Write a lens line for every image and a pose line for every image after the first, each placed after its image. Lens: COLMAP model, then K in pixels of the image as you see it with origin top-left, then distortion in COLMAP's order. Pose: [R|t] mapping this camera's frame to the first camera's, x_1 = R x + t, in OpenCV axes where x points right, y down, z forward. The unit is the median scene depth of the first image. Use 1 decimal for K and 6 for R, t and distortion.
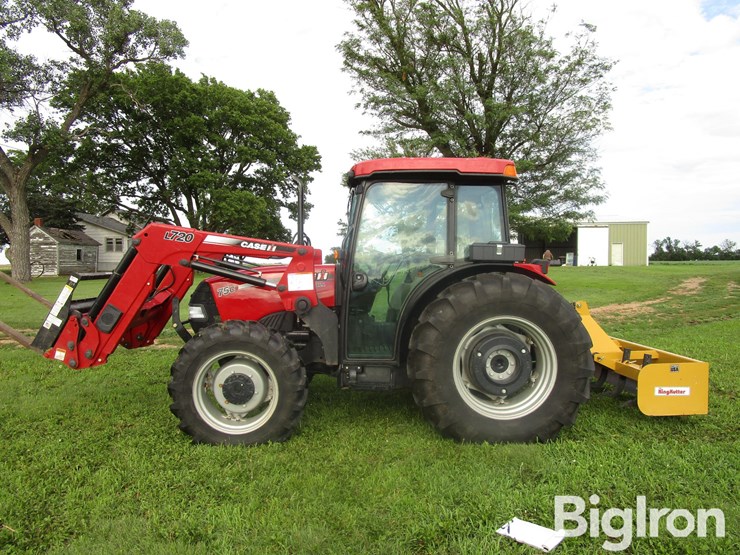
lens RADIAL K [[525.5, 0, 365.7], [0, 525.5, 281.1], [0, 0, 1]] dist [-0.019932, 0.003886]
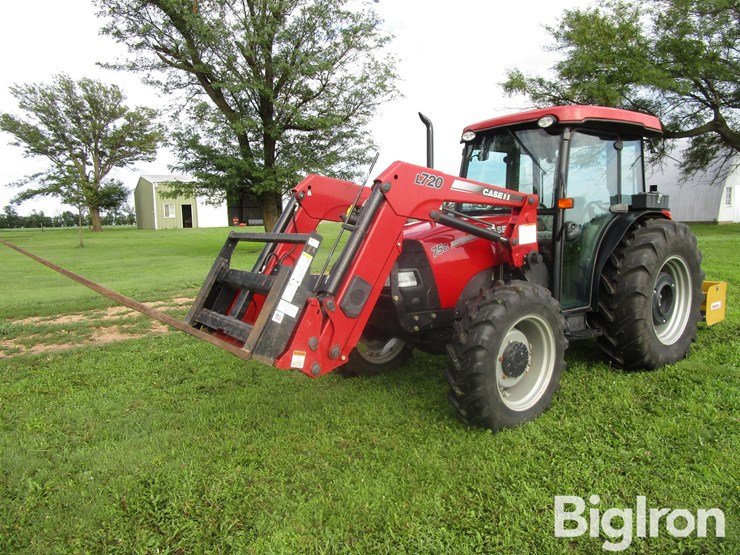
lens RADIAL K [[520.0, 0, 371.5], [0, 520.0, 276.1], [0, 0, 1]] dist [-0.007425, 0.000923]
pose [[0.805820, -0.082898, 0.586329, -0.167765], [0.044687, 0.995842, 0.079381, -0.001910], [-0.590472, -0.037765, 0.806174, 0.081884]]
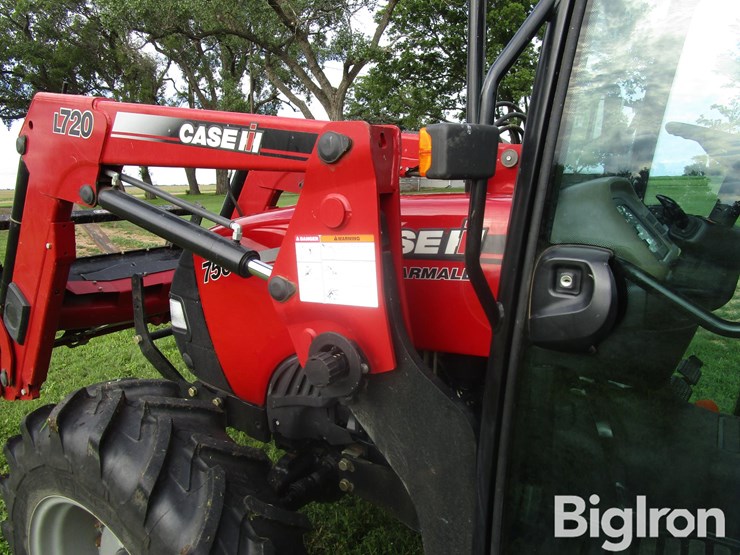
lens RADIAL K [[526.6, 0, 365.6], [0, 526.6, 272.6], [0, 0, 1]] dist [-0.011351, 0.000678]
pose [[0.815006, 0.084127, -0.573314, 0.006138], [-0.000334, 0.989473, 0.144718, -0.006565], [0.579453, -0.117755, 0.806454, 0.153797]]
